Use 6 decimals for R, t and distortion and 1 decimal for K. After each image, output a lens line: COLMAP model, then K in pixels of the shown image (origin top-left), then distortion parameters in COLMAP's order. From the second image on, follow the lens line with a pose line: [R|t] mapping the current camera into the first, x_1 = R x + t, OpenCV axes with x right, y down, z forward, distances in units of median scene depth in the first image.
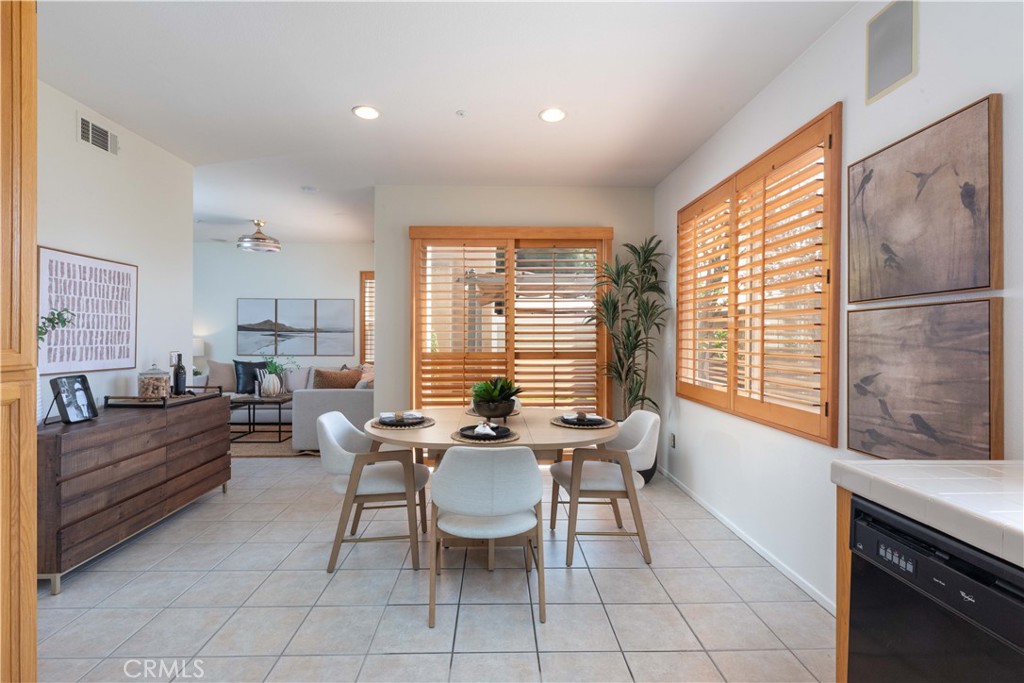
lens RADIAL K [[477.8, 0, 506.7], [0, 477.8, 338.0], [0, 0, 1]] dist [0.004735, -0.000055]
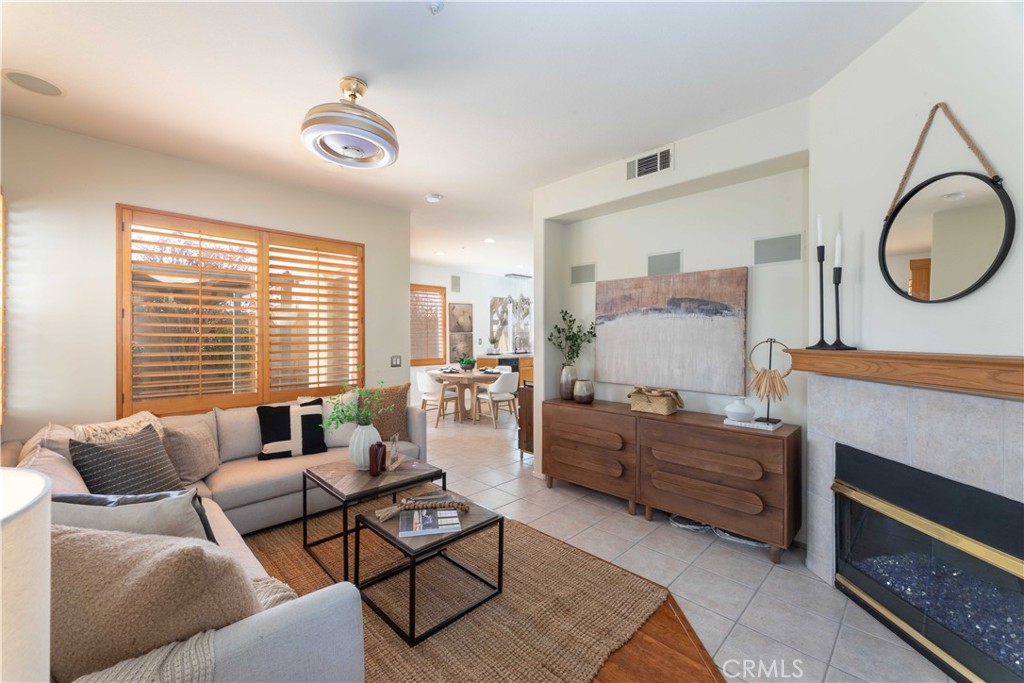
lens RADIAL K [[414.2, 0, 503.5], [0, 414.2, 339.1], [0, 0, 1]] dist [0.003493, -0.000404]
pose [[-0.685519, -0.008414, 0.728006, -2.625260], [0.002013, 0.999908, 0.013451, -0.058569], [-0.728052, 0.010686, -0.685439, 3.416634]]
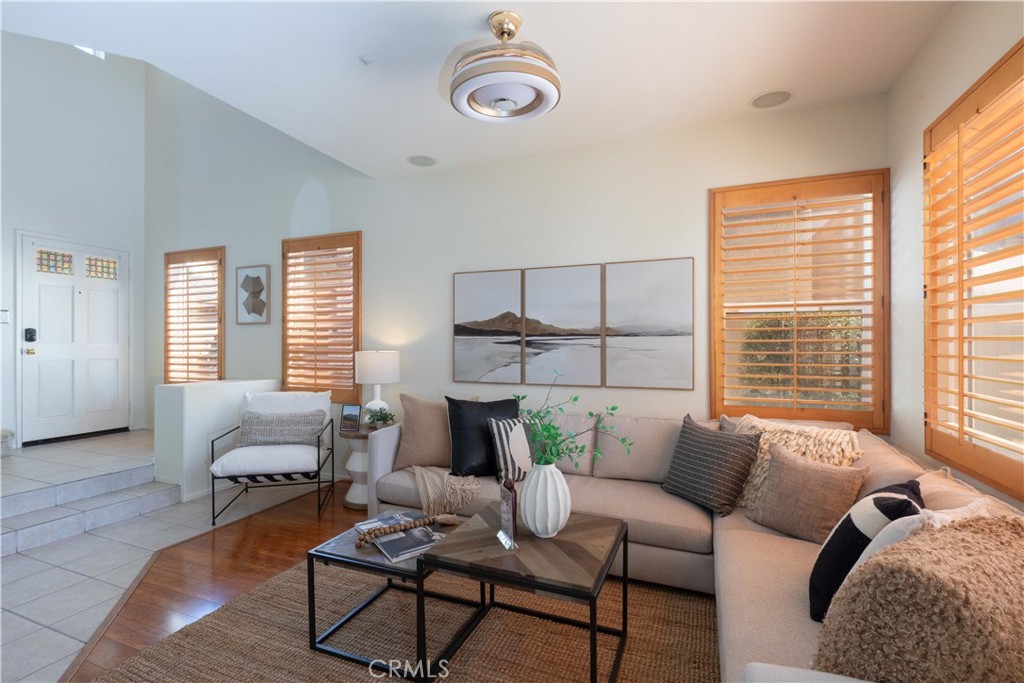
lens RADIAL K [[477.8, 0, 501.0], [0, 477.8, 346.2], [0, 0, 1]] dist [0.004735, -0.000055]
pose [[0.918411, -0.004340, -0.395603, -1.131889], [0.002521, 0.999984, -0.005117, -0.001043], [0.395619, 0.003703, 0.918407, 1.982087]]
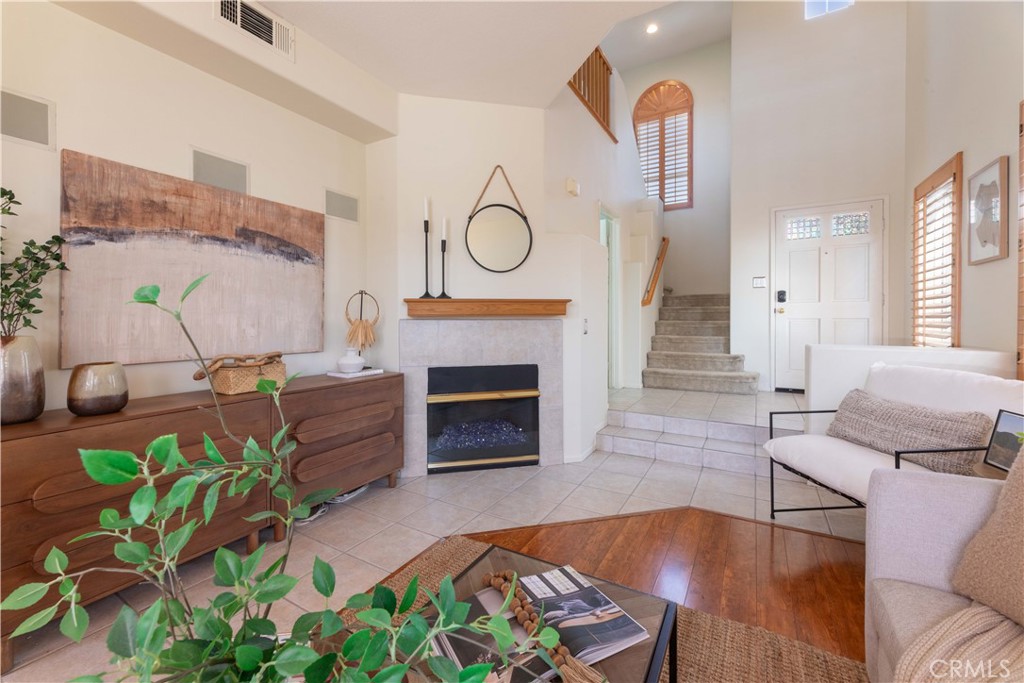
lens RADIAL K [[414.2, 0, 505.5], [0, 414.2, 323.3], [0, 0, 1]] dist [0.003493, -0.000404]
pose [[-0.529457, 0.007843, -0.848300, -1.331525], [-0.001829, 0.999944, 0.010386, 0.053438], [0.848335, 0.007050, -0.529414, 3.057779]]
